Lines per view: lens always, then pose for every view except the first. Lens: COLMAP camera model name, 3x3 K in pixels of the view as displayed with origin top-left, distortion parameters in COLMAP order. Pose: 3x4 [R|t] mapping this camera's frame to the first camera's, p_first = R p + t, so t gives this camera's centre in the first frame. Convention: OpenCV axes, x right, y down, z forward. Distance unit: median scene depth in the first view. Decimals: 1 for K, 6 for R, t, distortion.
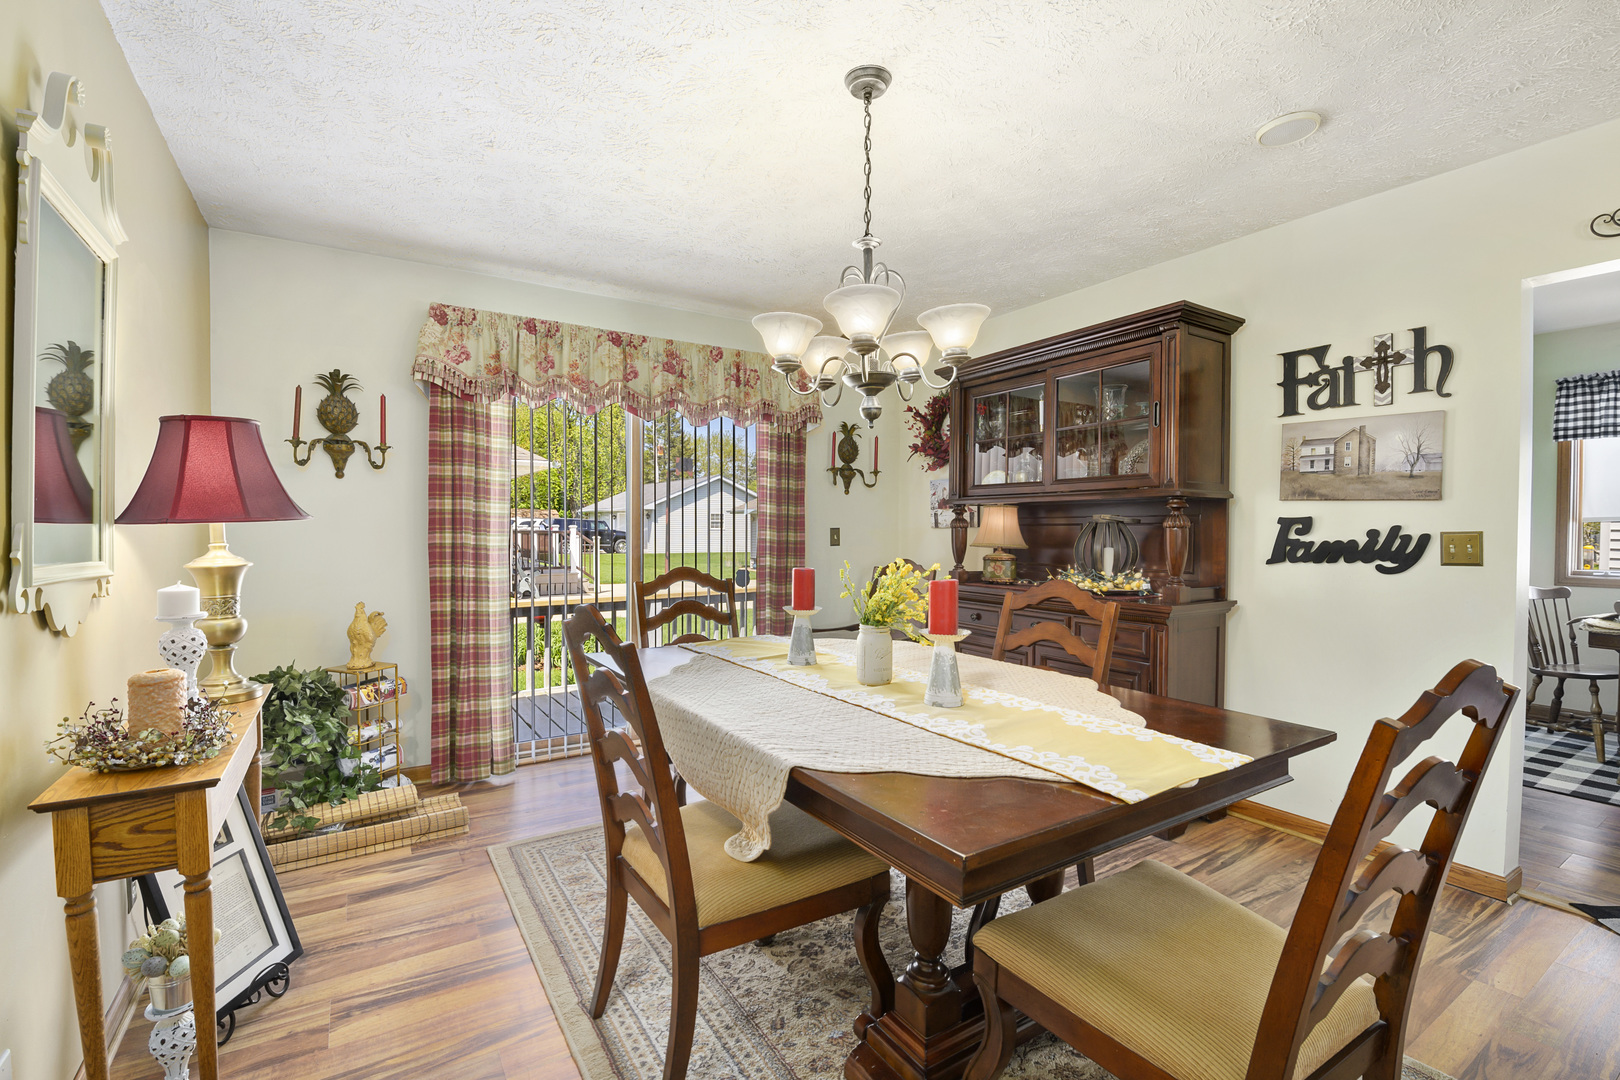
lens RADIAL K [[727.5, 0, 811.7], [0, 727.5, 526.6], [0, 0, 1]] dist [0.016303, -0.000286]
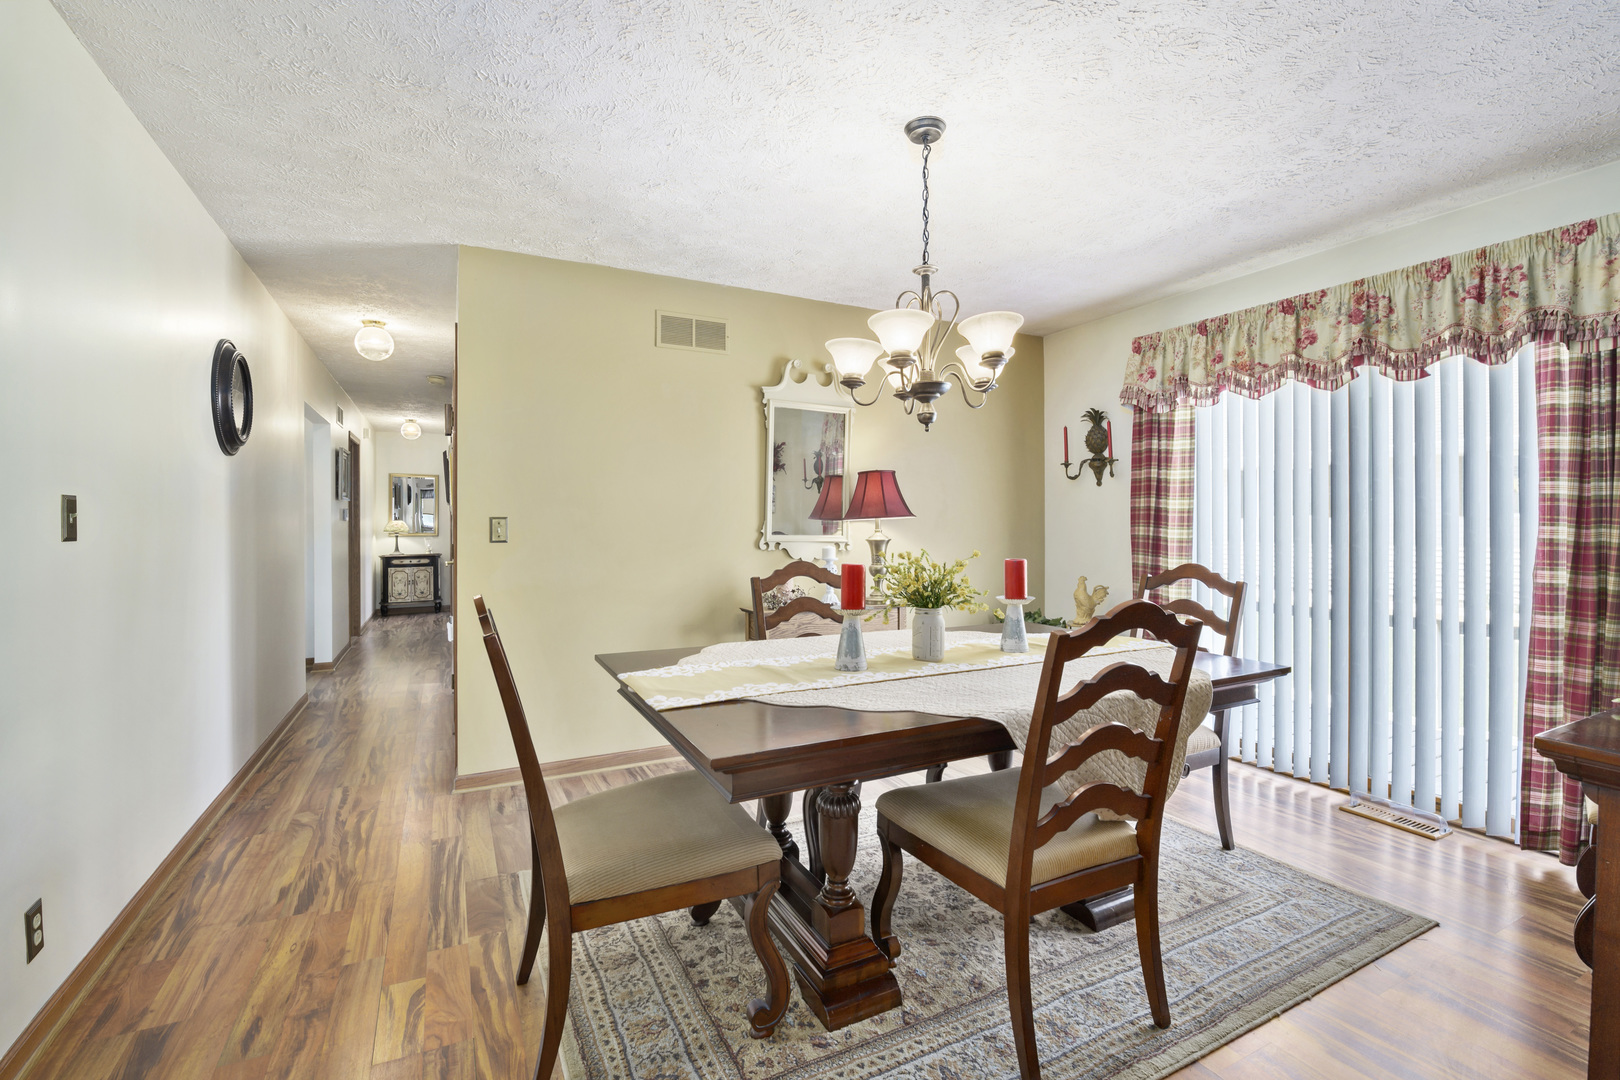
lens RADIAL K [[707.6, 0, 807.0], [0, 707.6, 528.4], [0, 0, 1]] dist [-0.003341, -0.000217]
pose [[-0.088218, 0.004836, -0.996089, 0.682017], [-0.003072, 0.999982, 0.005127, 0.007954], [0.996096, 0.003512, -0.088202, 0.536420]]
